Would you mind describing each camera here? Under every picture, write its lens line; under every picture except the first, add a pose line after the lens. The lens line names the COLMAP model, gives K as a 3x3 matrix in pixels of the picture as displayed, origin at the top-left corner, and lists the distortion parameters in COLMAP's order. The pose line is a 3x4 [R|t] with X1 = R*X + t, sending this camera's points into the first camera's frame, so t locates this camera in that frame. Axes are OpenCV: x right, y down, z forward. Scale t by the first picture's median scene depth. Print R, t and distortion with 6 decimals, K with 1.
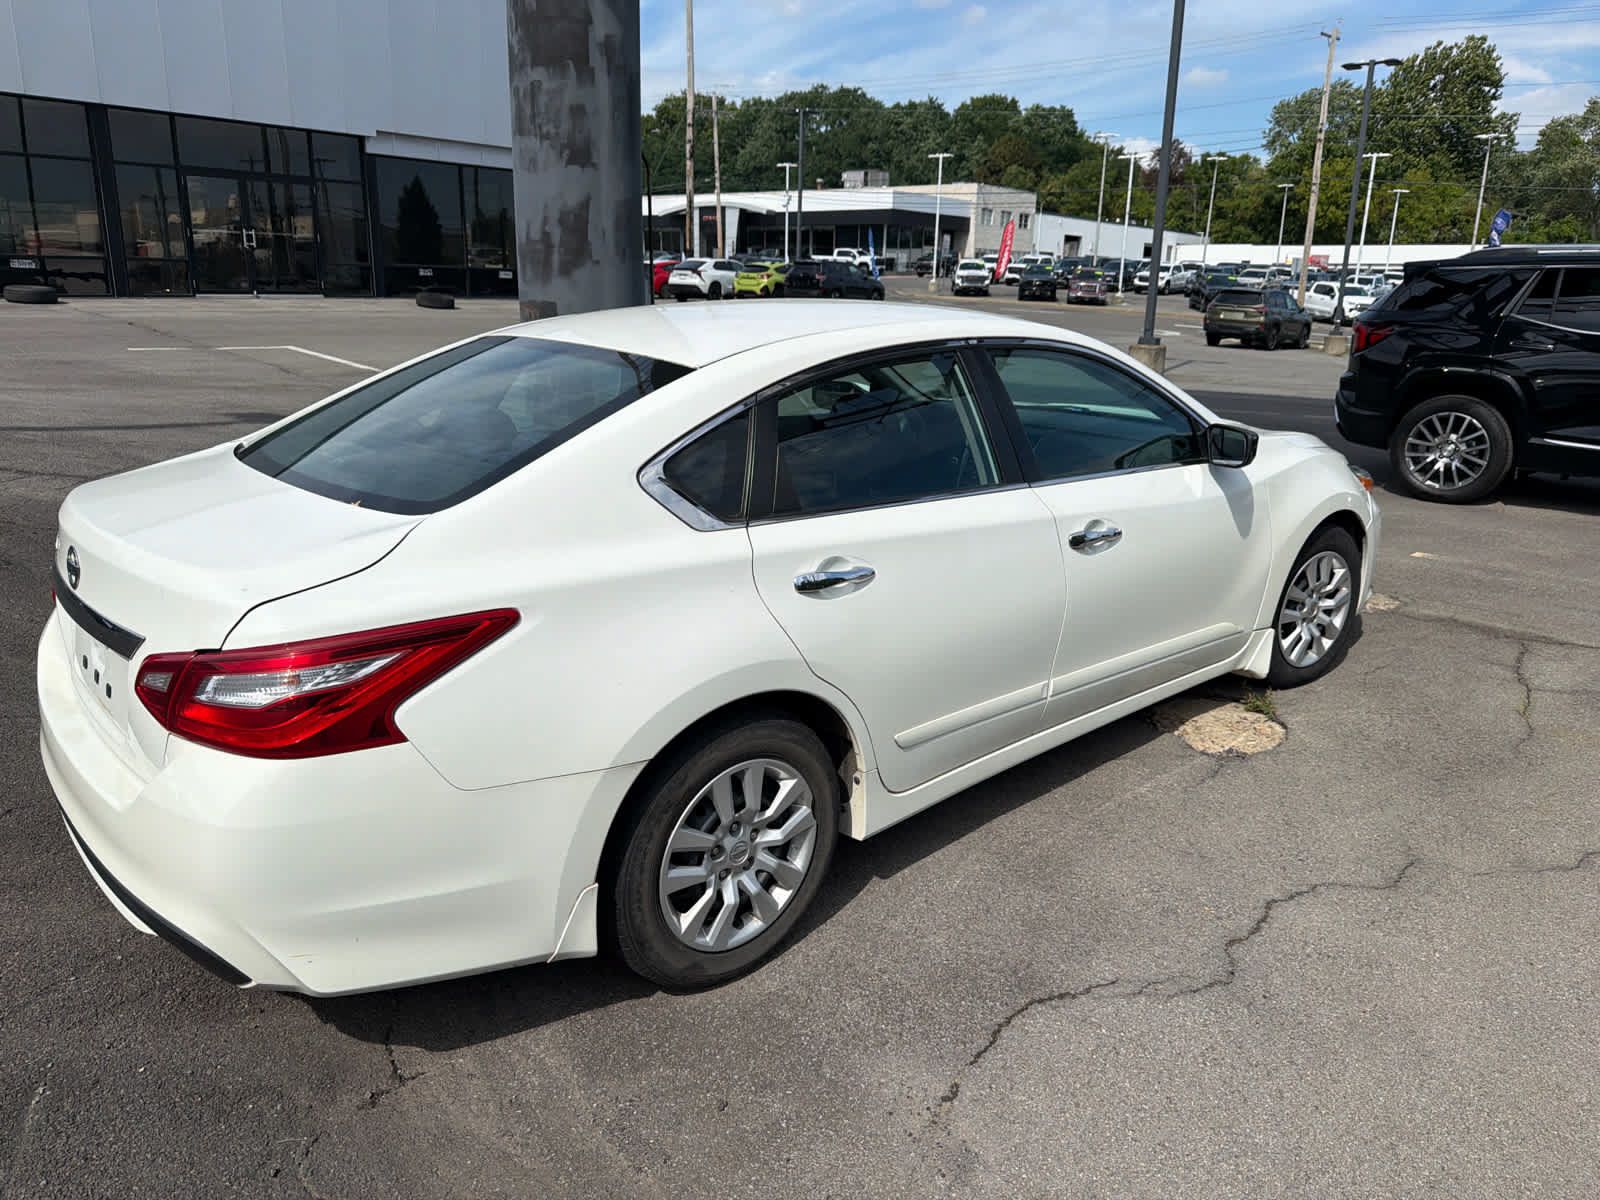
lens RADIAL K [[1135.5, 0, 789.9], [0, 1135.5, 607.3], [0, 0, 1]] dist [0.028594, -0.040507]
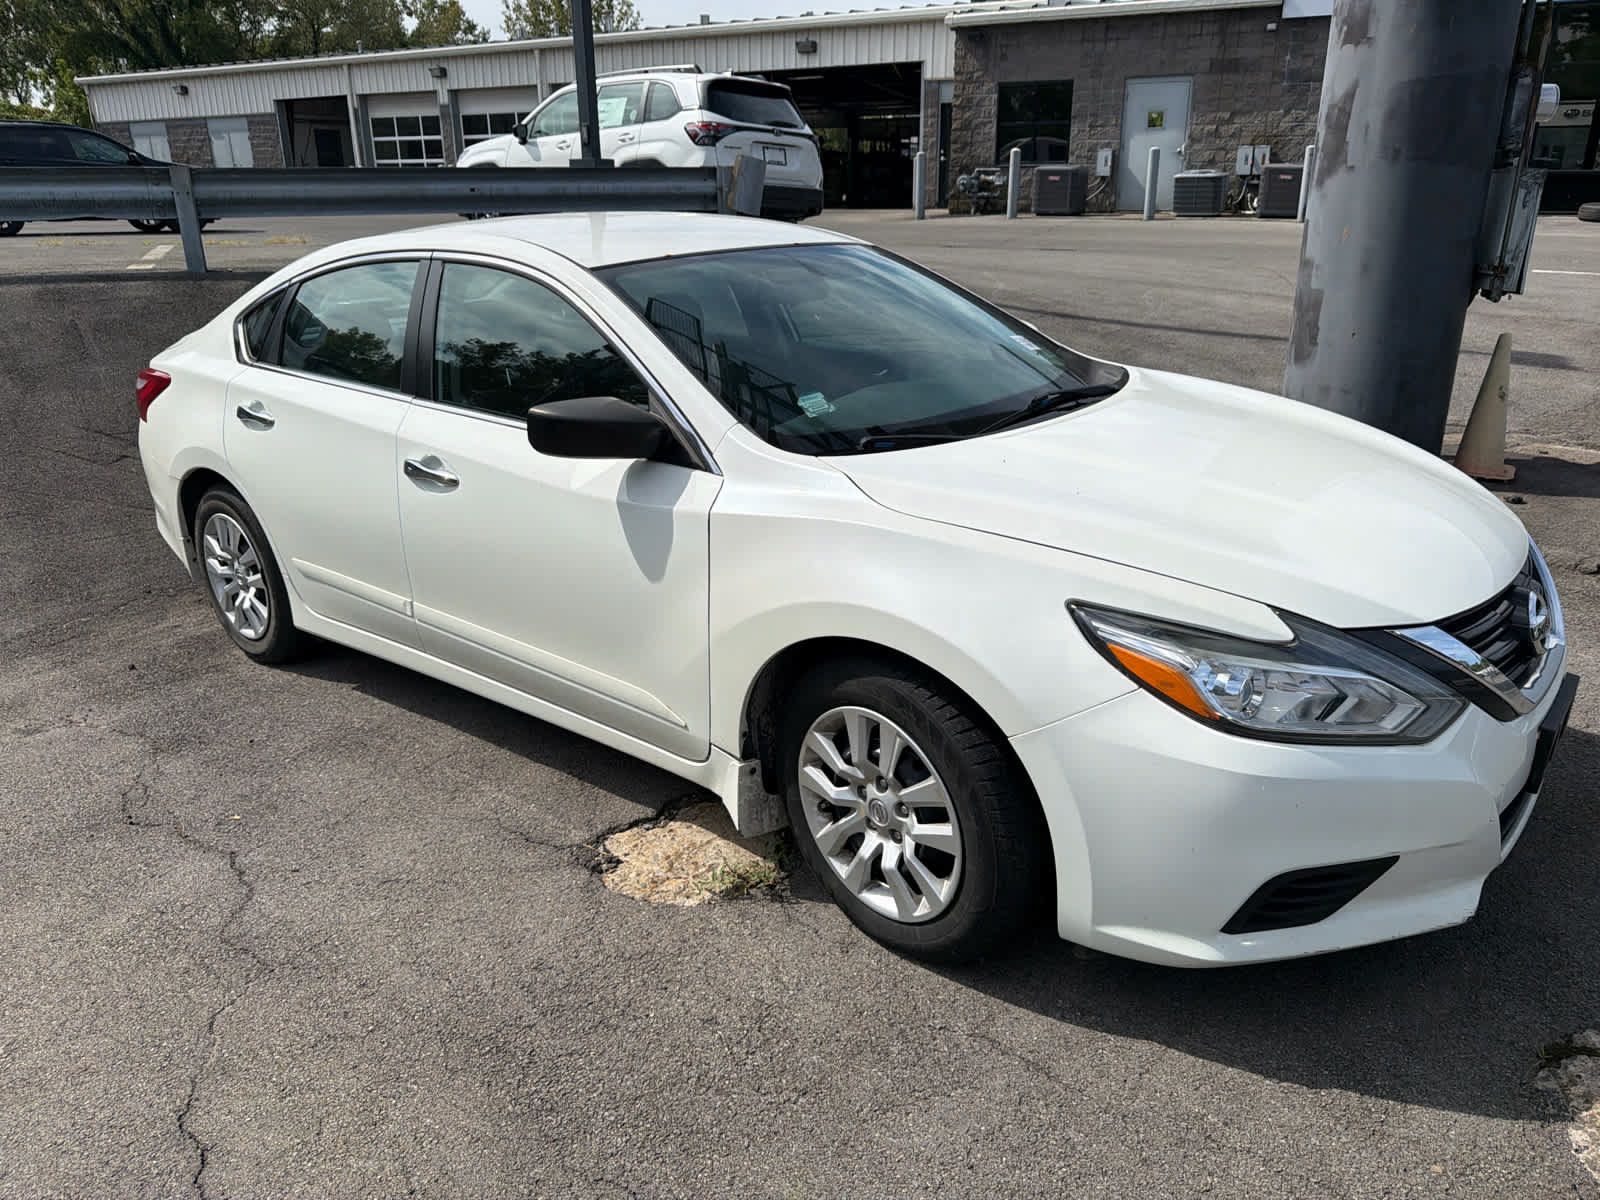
lens RADIAL K [[1135.5, 0, 815.7], [0, 1135.5, 585.4], [0, 0, 1]] dist [0.028594, -0.040507]
pose [[0.159793, 0.308725, -0.937633, 0.905241], [-0.262144, 0.929005, 0.261209, -0.224903], [0.951707, 0.204055, 0.229379, 0.818900]]
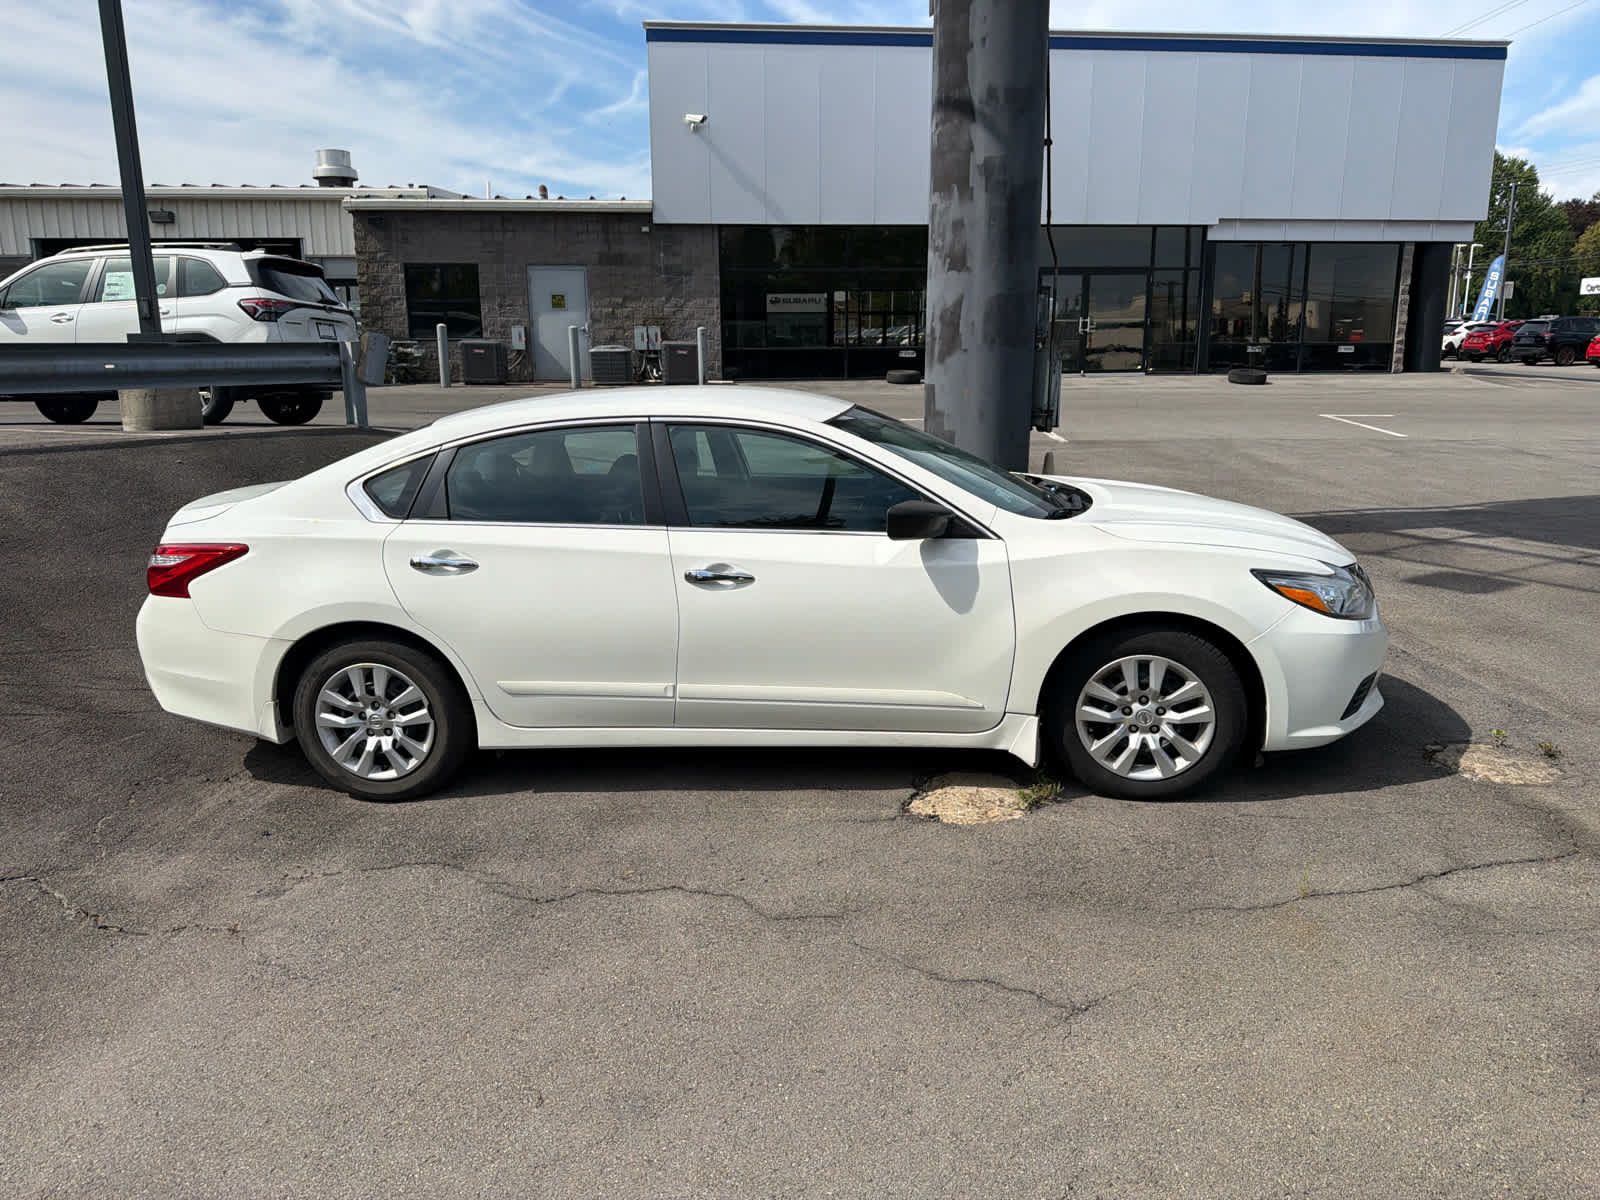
lens RADIAL K [[1135.5, 0, 795.1], [0, 1135.5, 602.8], [0, 0, 1]] dist [0.028594, -0.040507]
pose [[0.679005, 0.135971, -0.721432, 0.900987], [-0.182705, 0.983077, 0.013324, -0.049329], [0.711035, 0.122762, 0.692357, 0.158073]]
